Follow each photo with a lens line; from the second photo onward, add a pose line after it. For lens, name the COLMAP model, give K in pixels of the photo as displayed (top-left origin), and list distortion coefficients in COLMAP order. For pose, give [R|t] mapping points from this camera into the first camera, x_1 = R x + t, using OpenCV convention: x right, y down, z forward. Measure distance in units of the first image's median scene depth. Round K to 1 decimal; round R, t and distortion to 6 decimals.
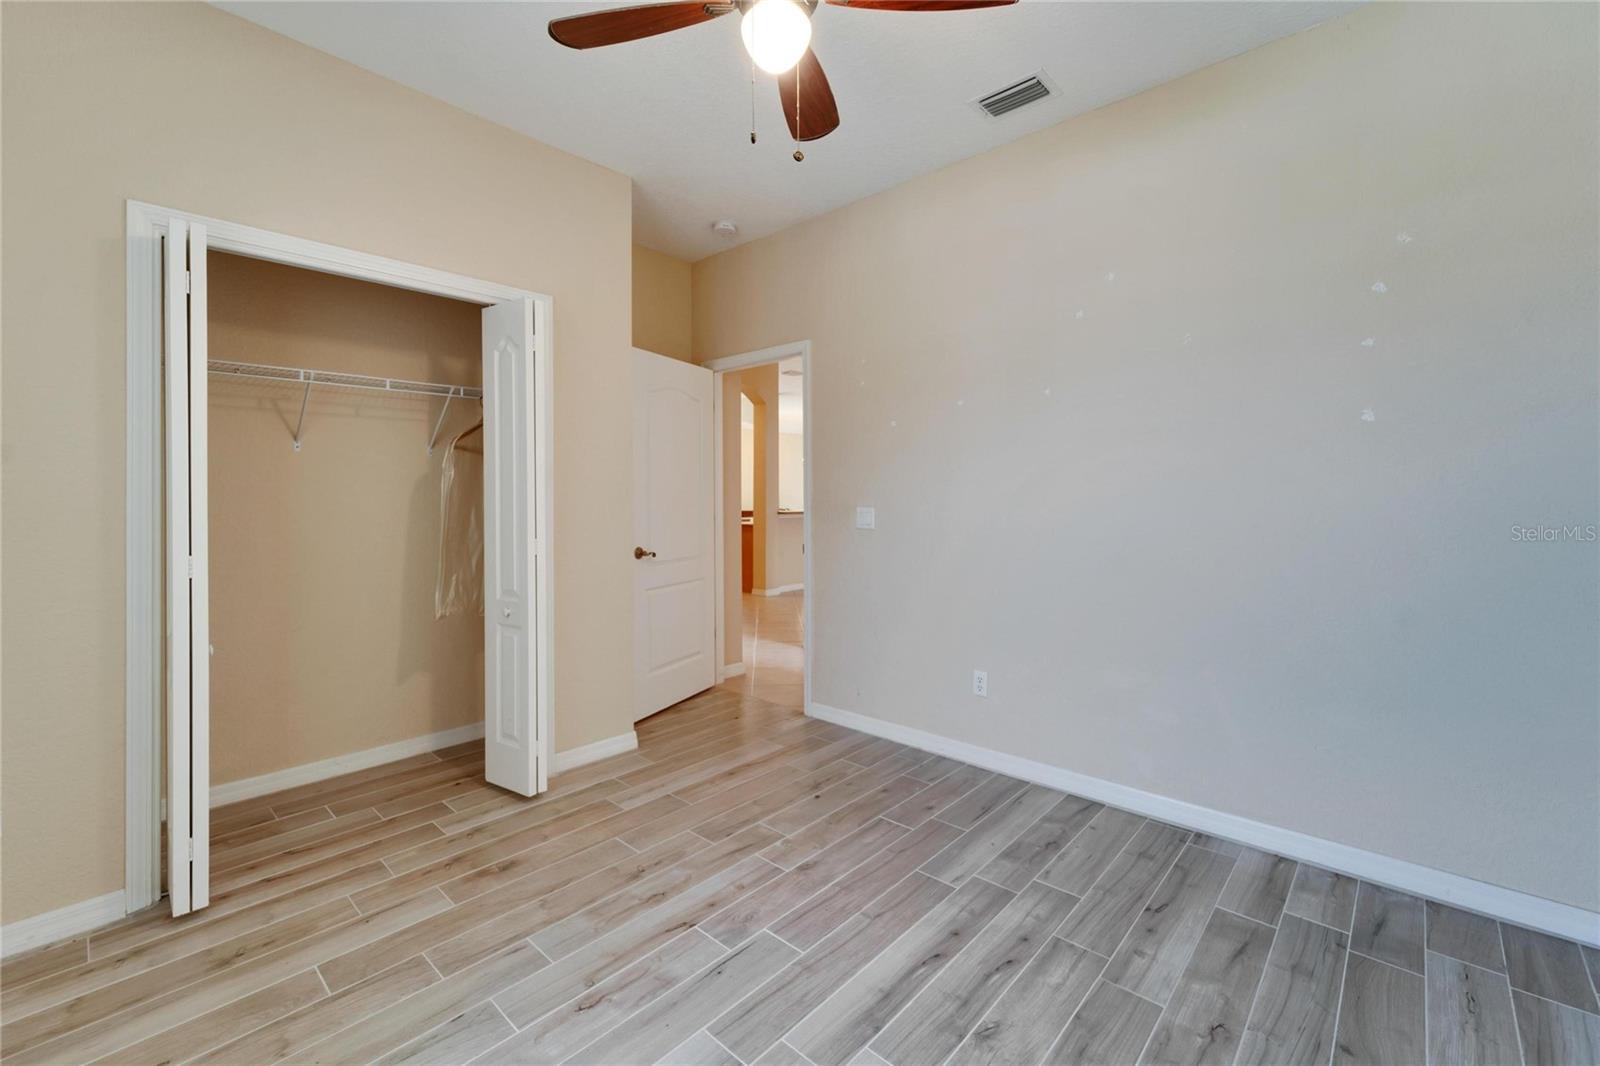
lens RADIAL K [[668.4, 0, 791.3], [0, 668.4, 514.8], [0, 0, 1]] dist [0.000647, -0.000320]
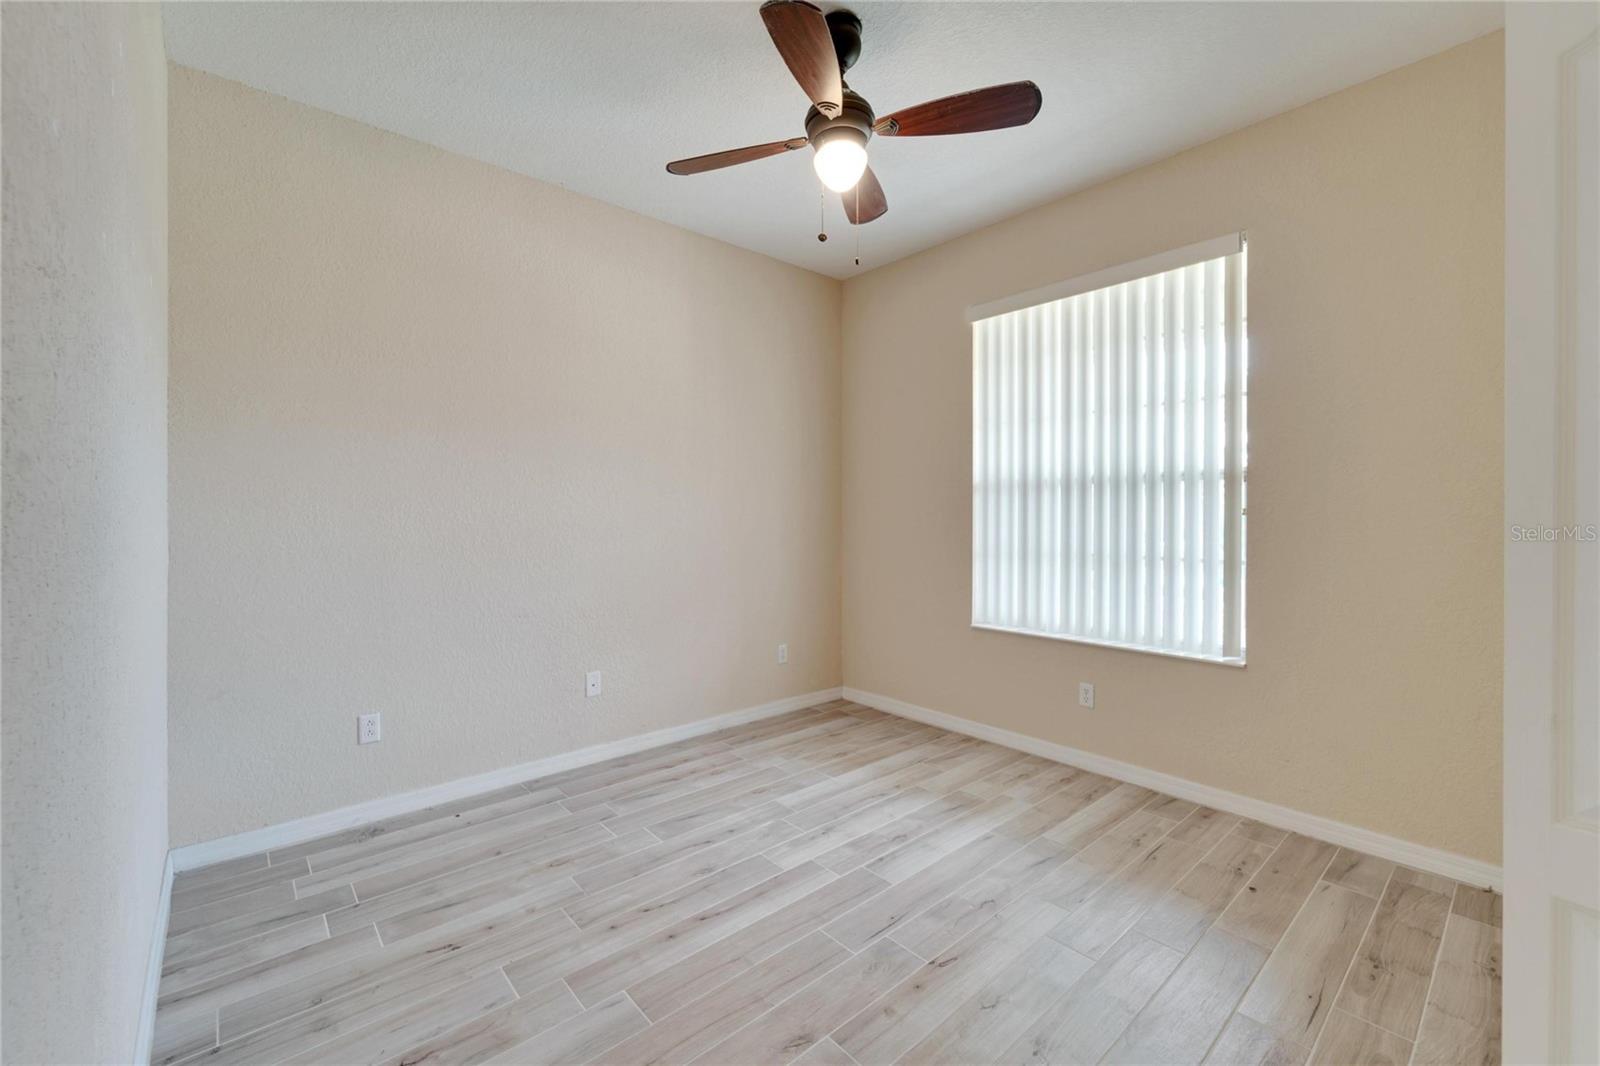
lens RADIAL K [[668.4, 0, 791.3], [0, 668.4, 514.8], [0, 0, 1]] dist [0.000647, -0.000320]
pose [[-0.994177, 0.005196, 0.107635, -0.048051], [0.008438, 0.999524, 0.029679, -0.050766], [-0.107430, 0.030415, -0.993747, 1.724456]]
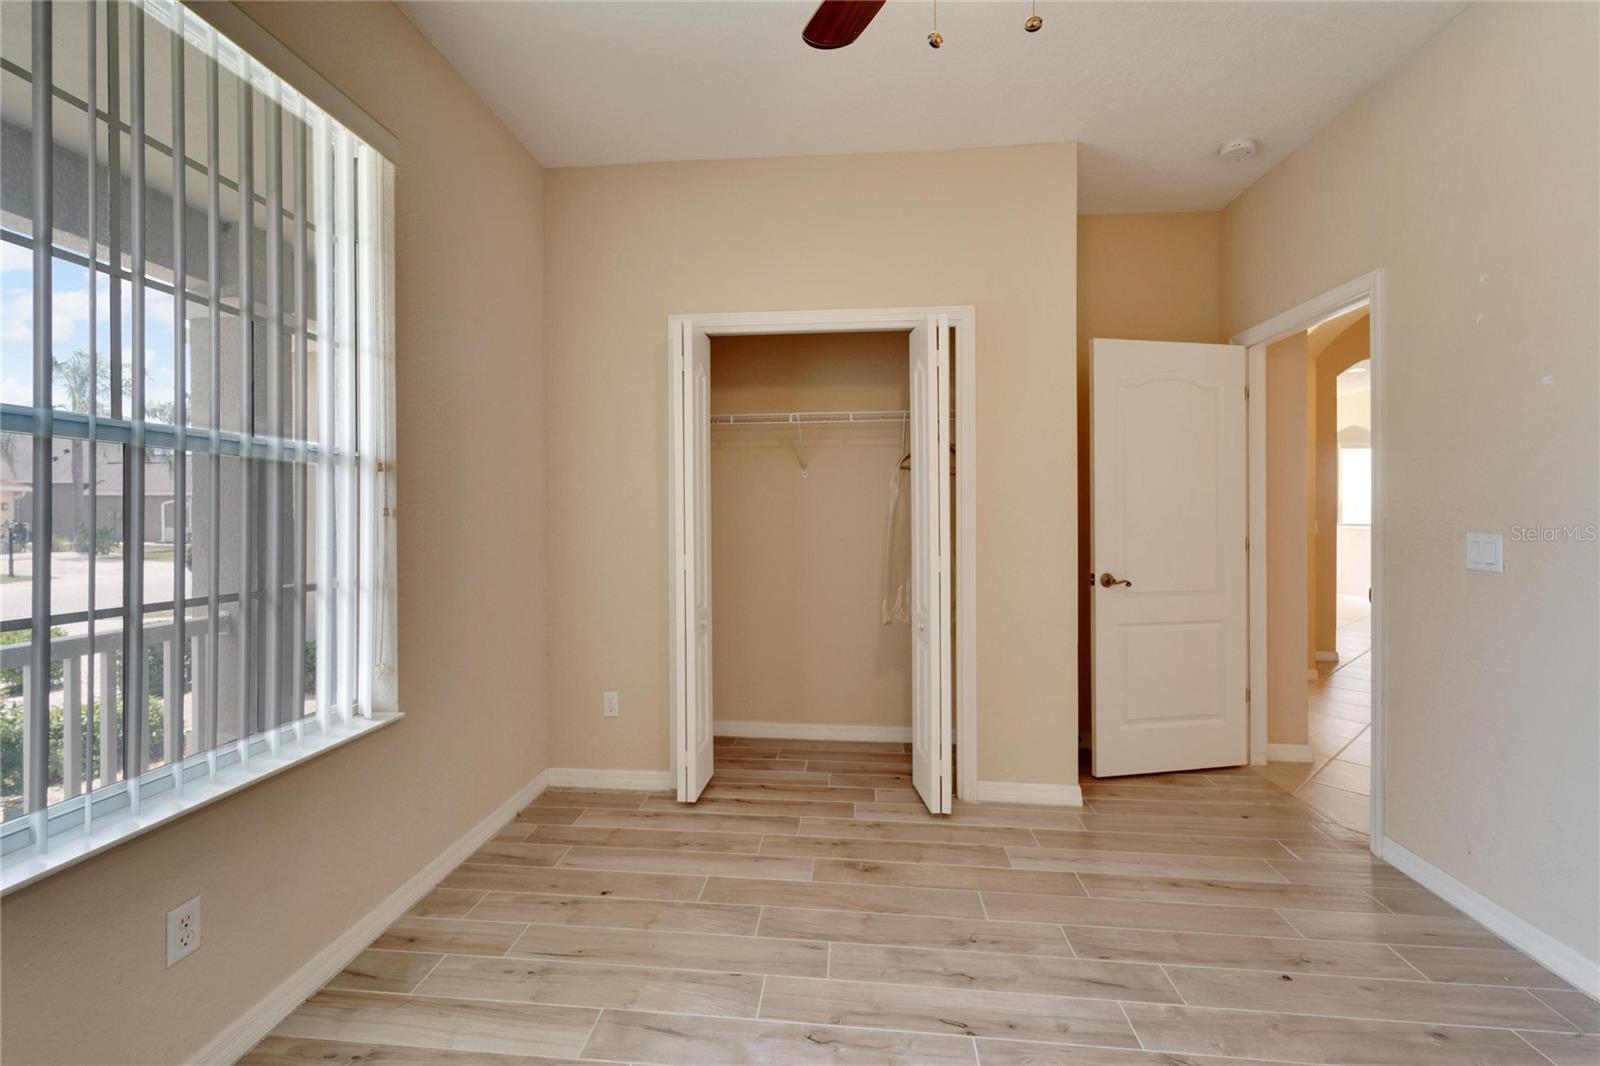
lens RADIAL K [[652.0, 0, 800.0], [0, 652.0, 533.0], [0, 0, 1]] dist [0.015378, -0.006957]
pose [[0.608308, 0.026088, -0.793273, 0.310085], [-0.024198, 0.999605, 0.014318, -0.008604], [0.793332, 0.010486, 0.608698, 0.294317]]
